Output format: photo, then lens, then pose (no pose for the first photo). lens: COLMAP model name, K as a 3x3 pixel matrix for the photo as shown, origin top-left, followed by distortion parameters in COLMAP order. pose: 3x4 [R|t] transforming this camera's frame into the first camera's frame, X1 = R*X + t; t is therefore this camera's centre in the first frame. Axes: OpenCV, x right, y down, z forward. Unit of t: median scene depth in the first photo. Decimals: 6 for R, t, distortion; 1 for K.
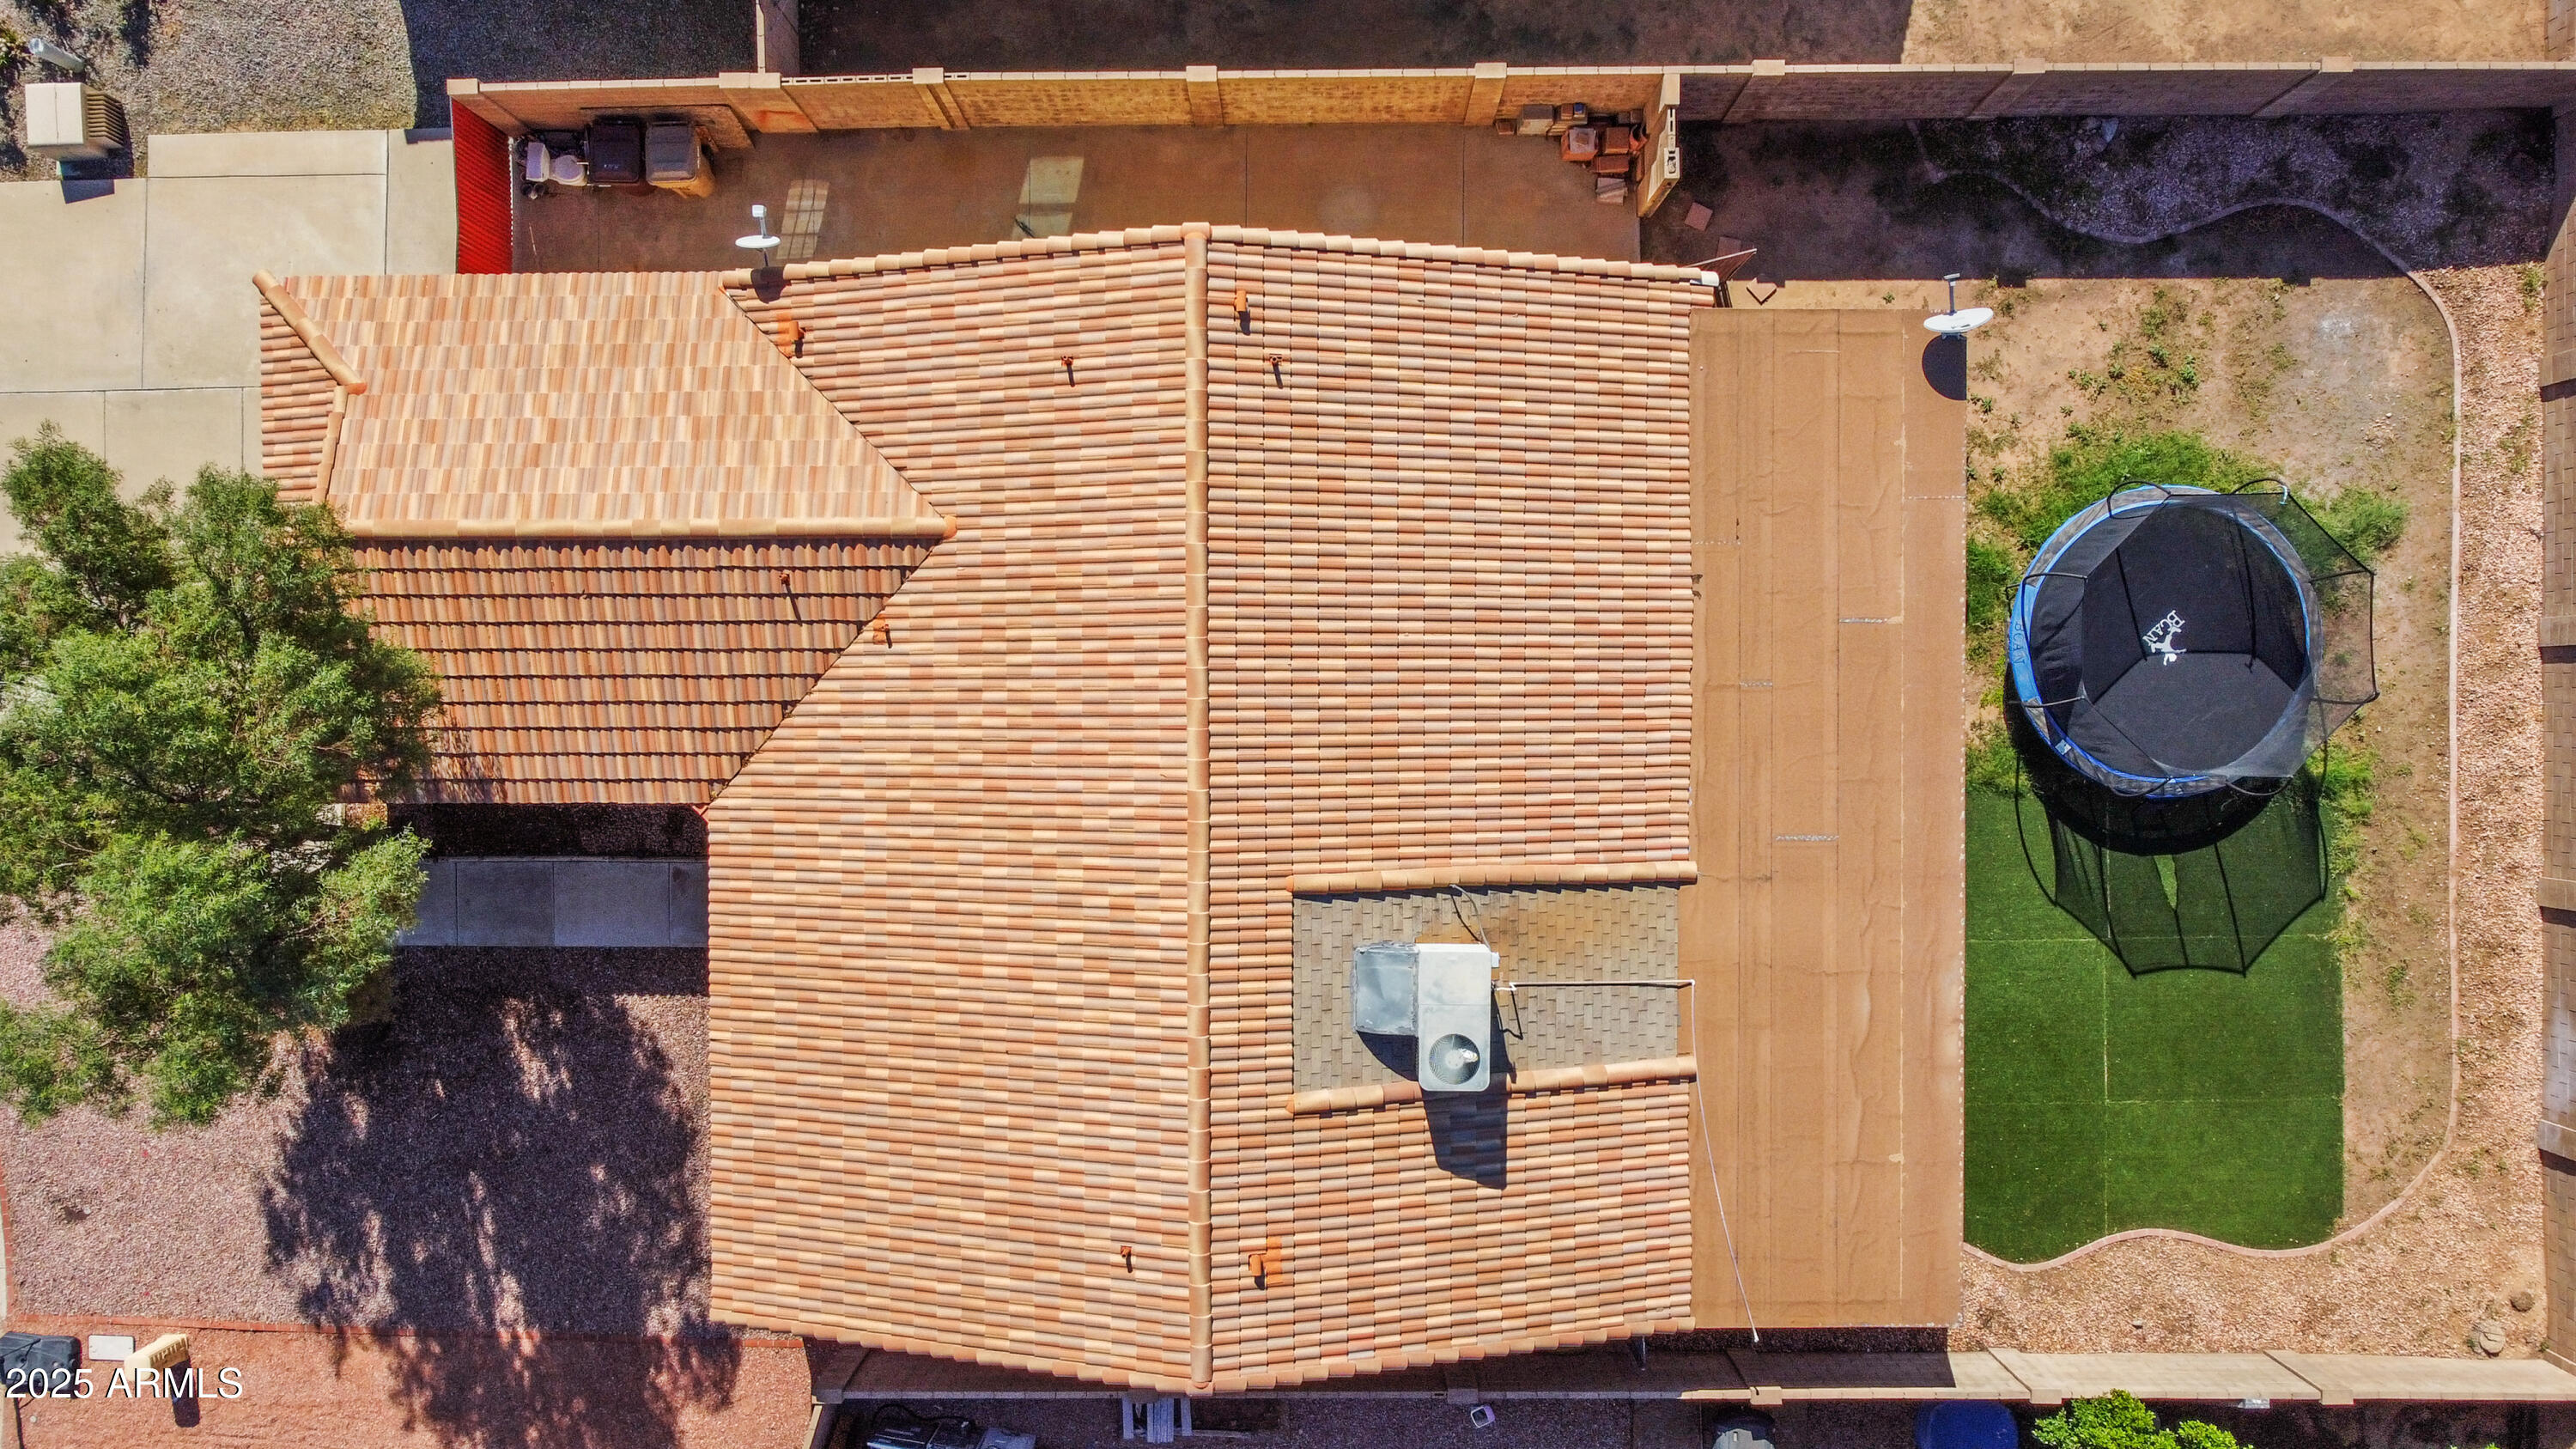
lens RADIAL K [[1929.1, 0, 1288.0], [0, 1929.1, 724.5], [0, 0, 1]] dist [0.002913, 0.000438]
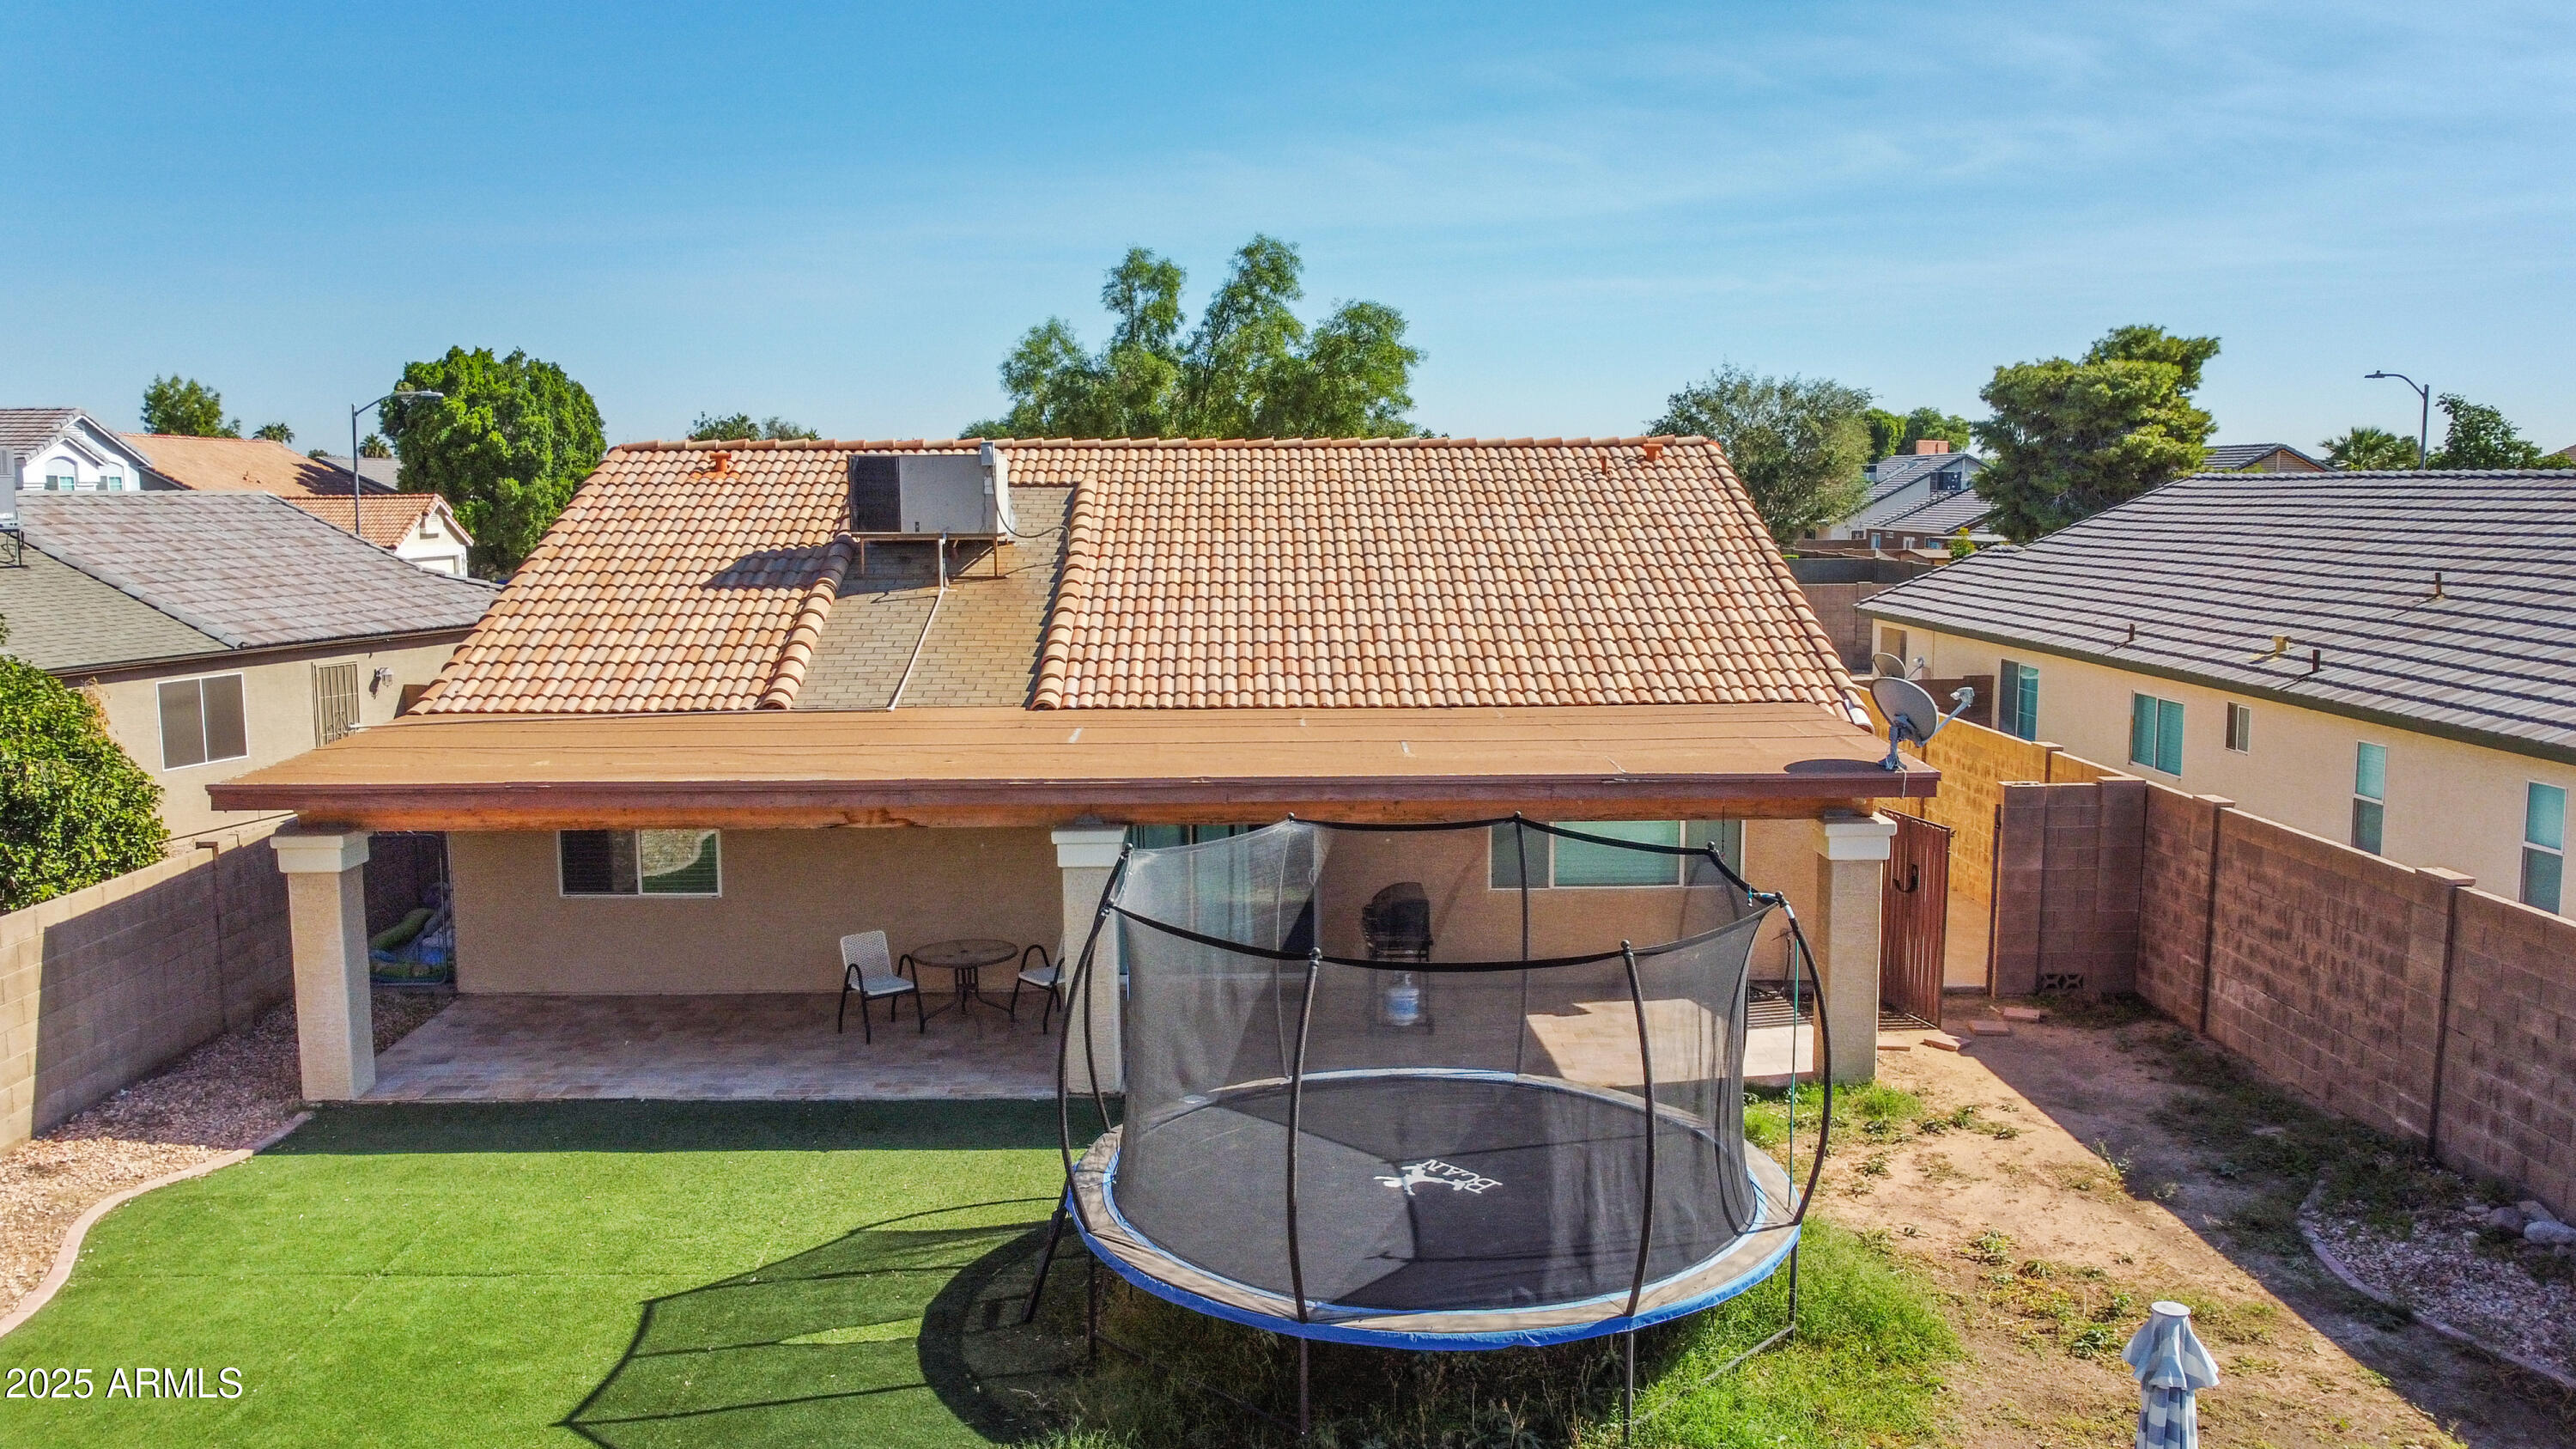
lens RADIAL K [[1900.4, 0, 1288.0], [0, 1900.4, 724.5], [0, 0, 1]] dist [0.001647, 0.000435]
pose [[0.016108, 0.166247, -0.985953, 0.803573], [-0.999850, -0.003653, -0.016951, -0.003465], [-0.006420, 0.986077, 0.166163, 0.776051]]
